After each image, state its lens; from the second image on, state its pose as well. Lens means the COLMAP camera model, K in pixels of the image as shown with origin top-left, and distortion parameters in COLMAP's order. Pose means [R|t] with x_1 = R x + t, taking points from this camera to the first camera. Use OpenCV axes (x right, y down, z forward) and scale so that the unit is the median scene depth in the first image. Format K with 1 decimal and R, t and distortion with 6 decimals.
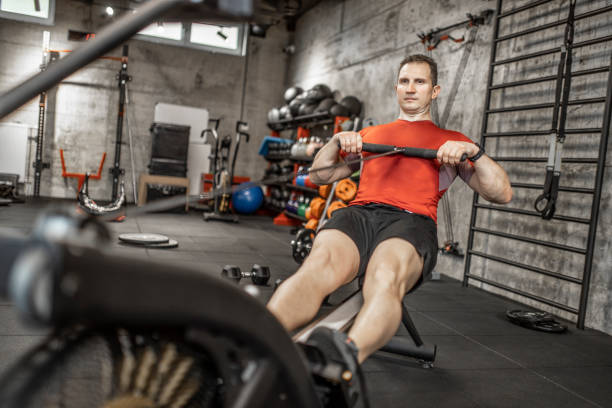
lens RADIAL K [[573.4, 0, 306.0], [0, 573.4, 204.0], [0, 0, 1]] dist [-0.003560, 0.003182]
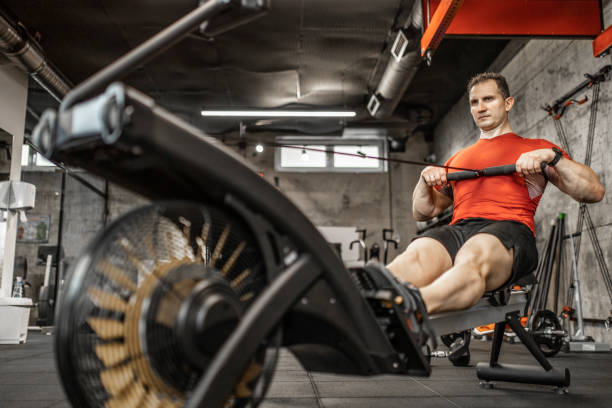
lens RADIAL K [[595.2, 0, 307.1], [0, 595.2, 196.9], [0, 0, 1]] dist [-0.000928, 0.007202]
pose [[0.953542, -0.150862, -0.260765, 0.051758], [0.082964, 0.963611, -0.254109, 0.083535], [0.289611, 0.220669, 0.931359, -0.047875]]
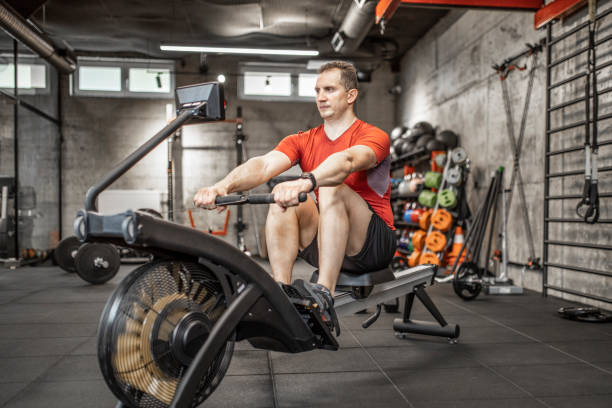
lens RADIAL K [[633.1, 0, 341.2], [0, 633.1, 228.6], [0, 0, 1]] dist [0.002416, 0.007657]
pose [[0.978490, -0.092619, -0.184335, 0.113223], [0.084930, 0.995172, -0.049195, 0.036179], [0.188001, 0.032481, 0.981632, -0.190835]]
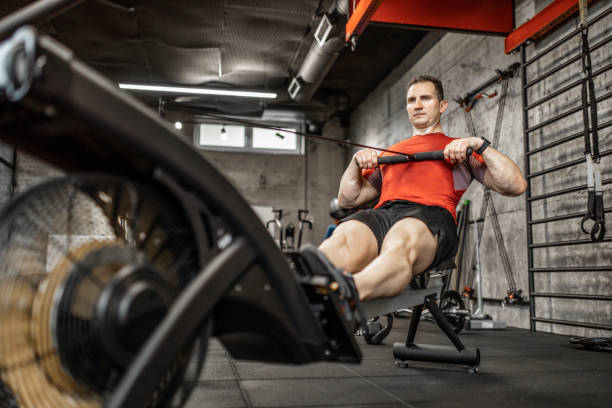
lens RADIAL K [[573.4, 0, 306.0], [0, 573.4, 204.0], [0, 0, 1]] dist [-0.003560, 0.003182]
pose [[0.986108, -0.108767, -0.125543, 0.037512], [0.082662, 0.976898, -0.197070, 0.076923], [0.144077, 0.183955, 0.972318, -0.025842]]
